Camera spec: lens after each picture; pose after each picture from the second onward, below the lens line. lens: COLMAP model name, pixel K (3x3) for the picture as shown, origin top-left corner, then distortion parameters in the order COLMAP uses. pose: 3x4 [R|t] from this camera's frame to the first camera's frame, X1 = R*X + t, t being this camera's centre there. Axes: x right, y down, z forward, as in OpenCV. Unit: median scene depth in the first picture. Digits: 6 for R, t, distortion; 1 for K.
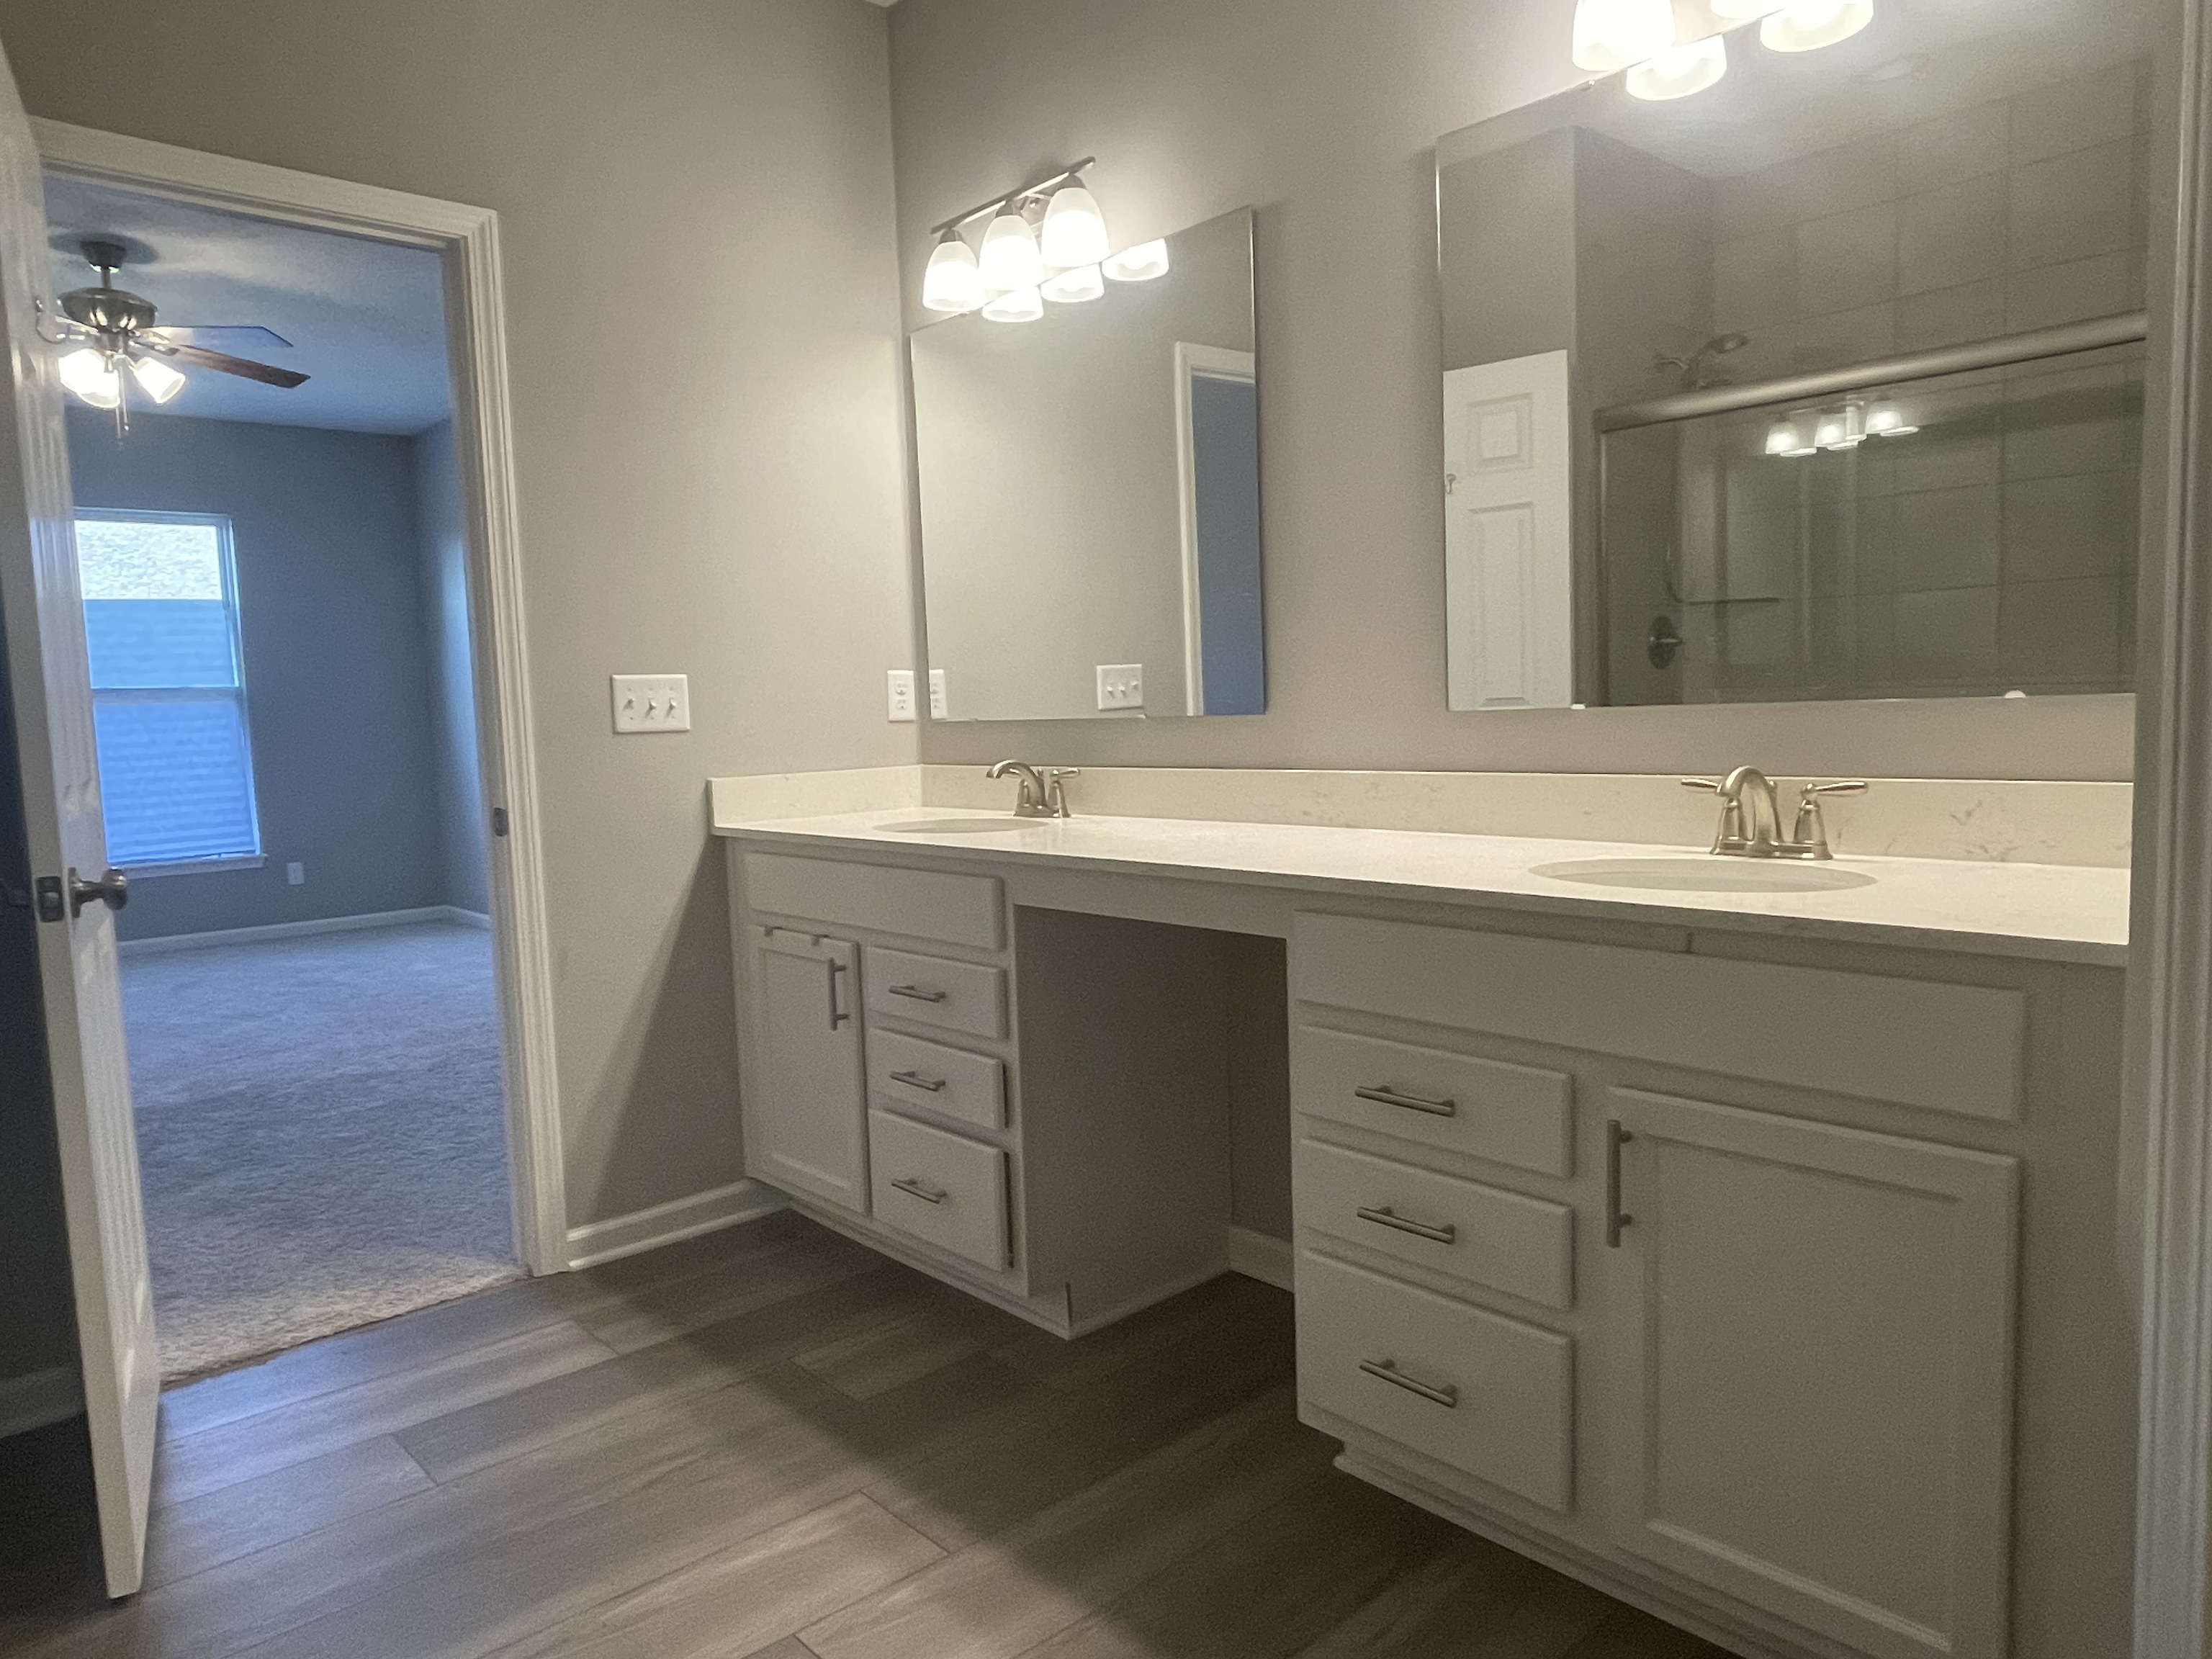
lens RADIAL K [[1438.4, 0, 1067.6], [0, 1438.4, 839.0], [0, 0, 1]] dist [-0.001796, -0.001861]
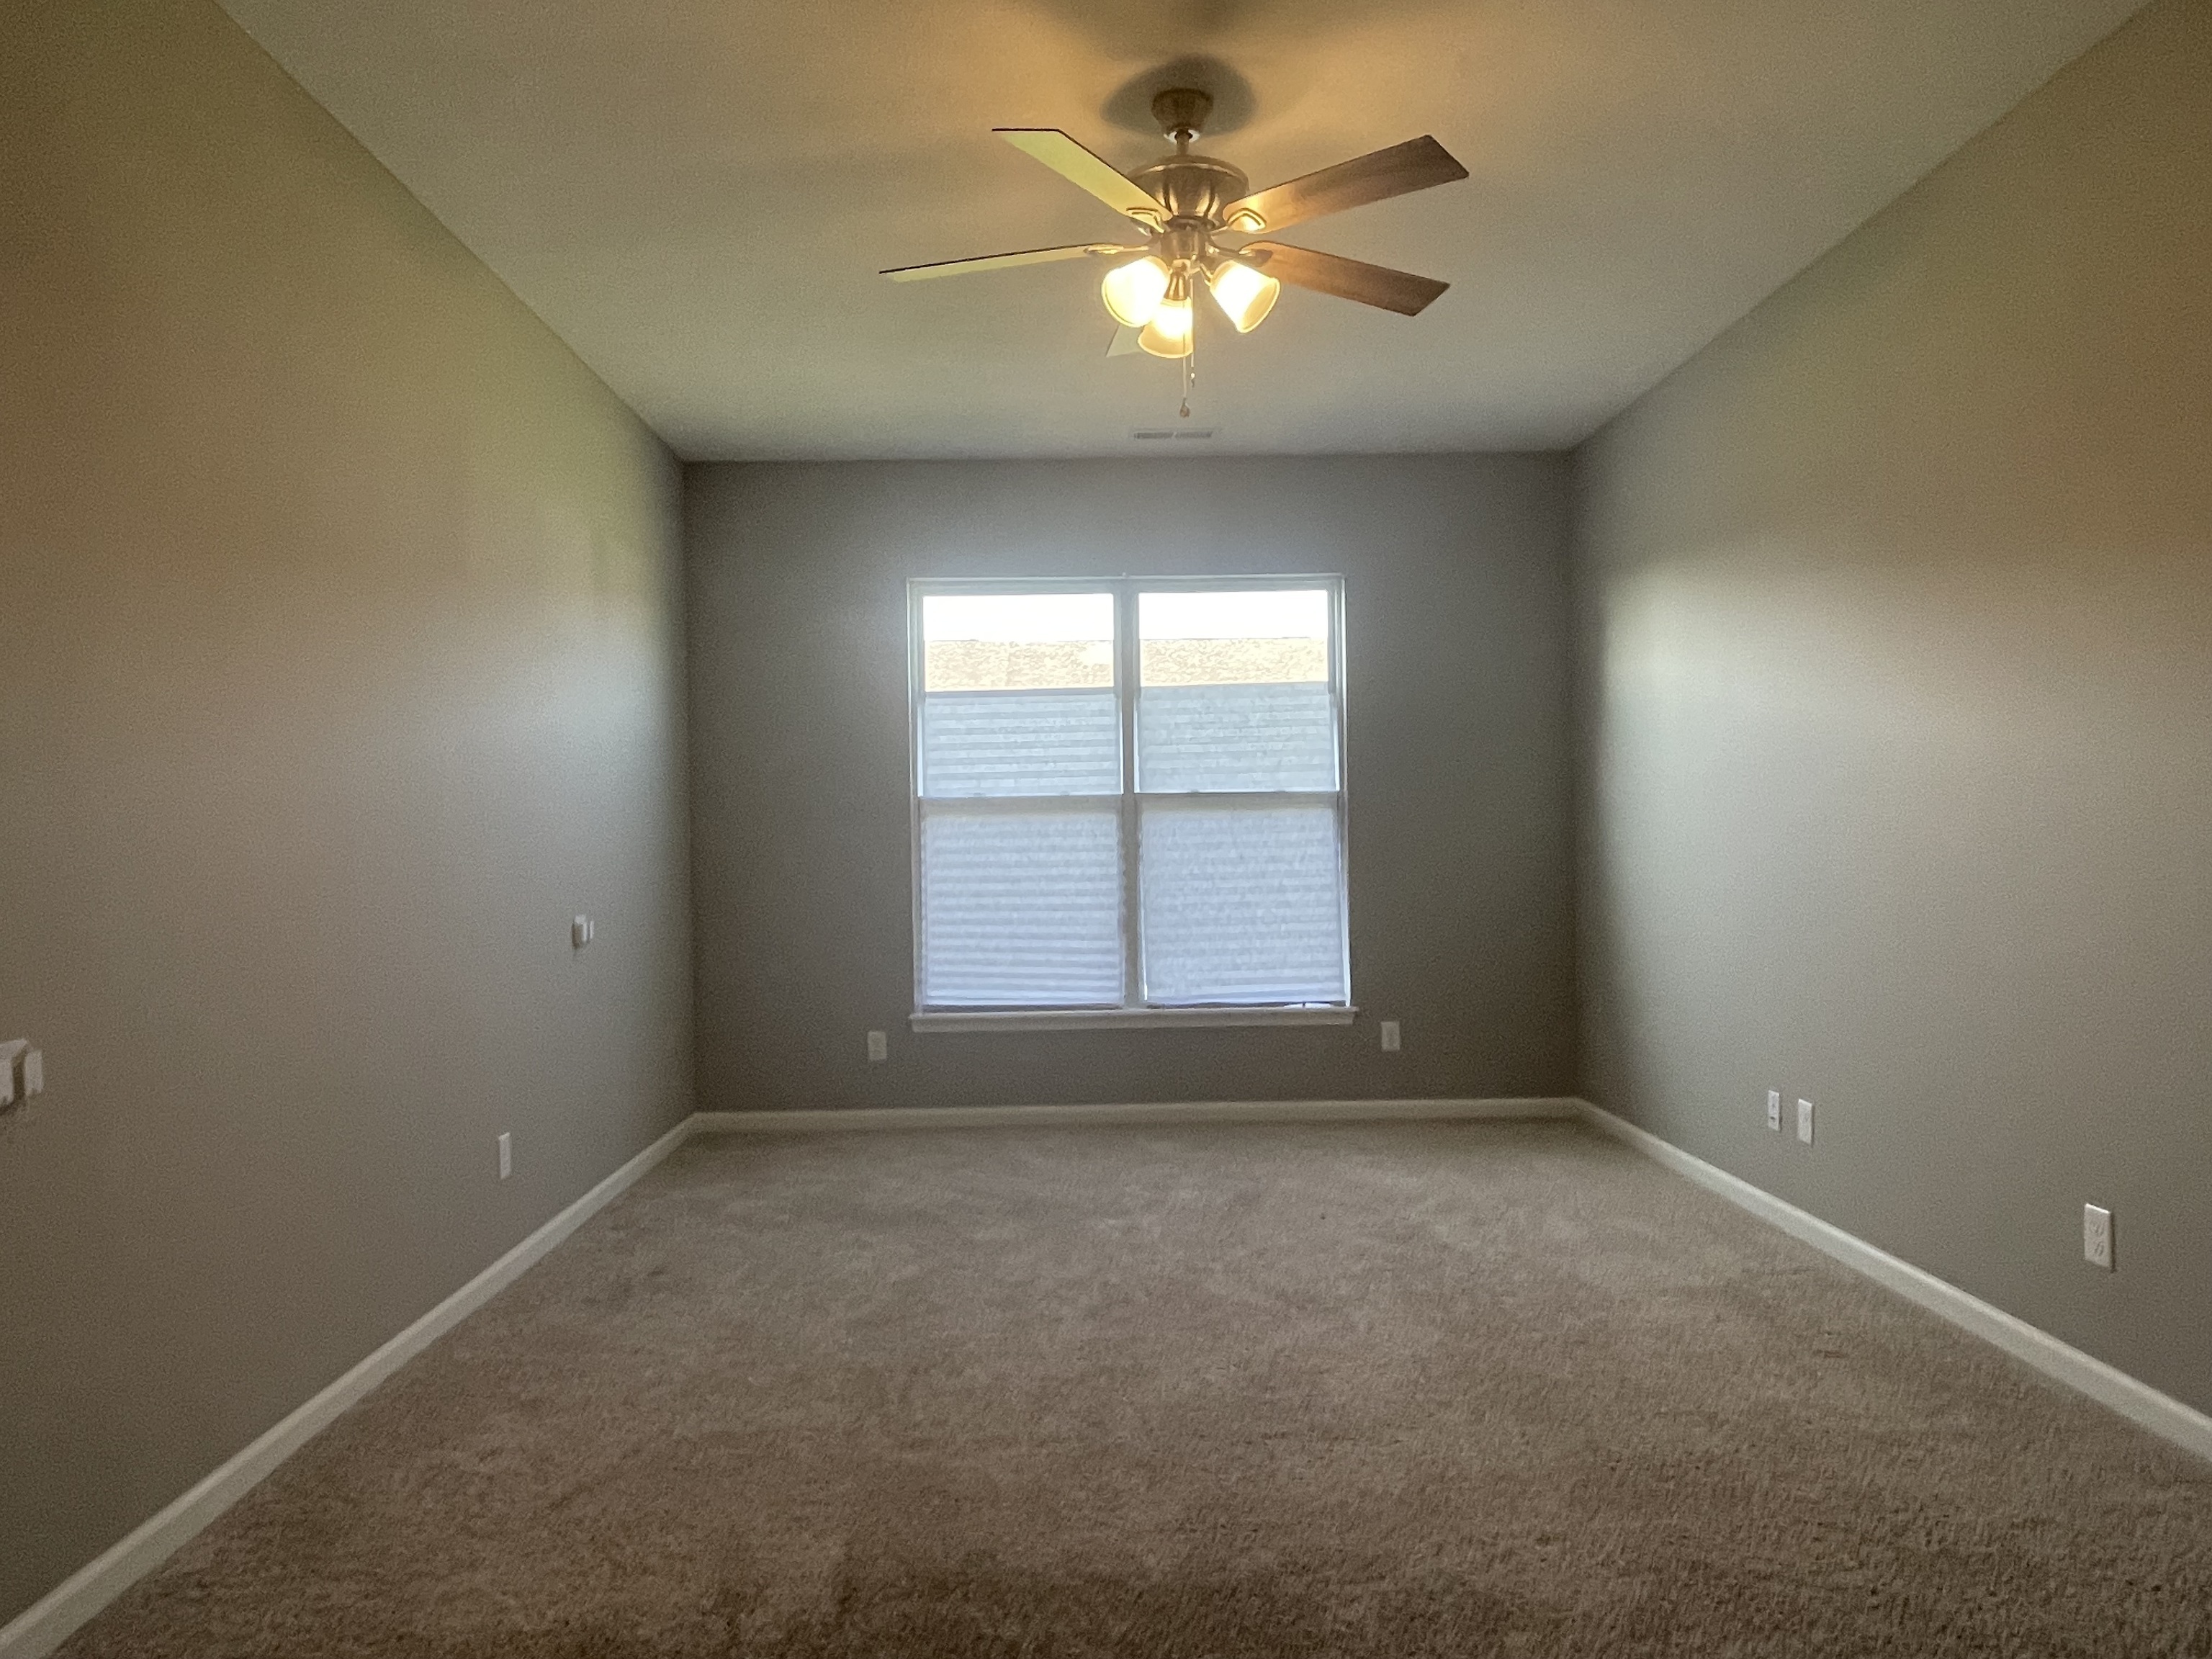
lens RADIAL K [[1438.4, 0, 1067.6], [0, 1438.4, 839.0], [0, 0, 1]] dist [-0.001796, -0.001861]
pose [[0.753650, 0.023238, -0.656865, -0.178081], [-0.074161, 0.995999, -0.049853, -0.030580], [0.653078, 0.086286, 0.752358, 0.324986]]
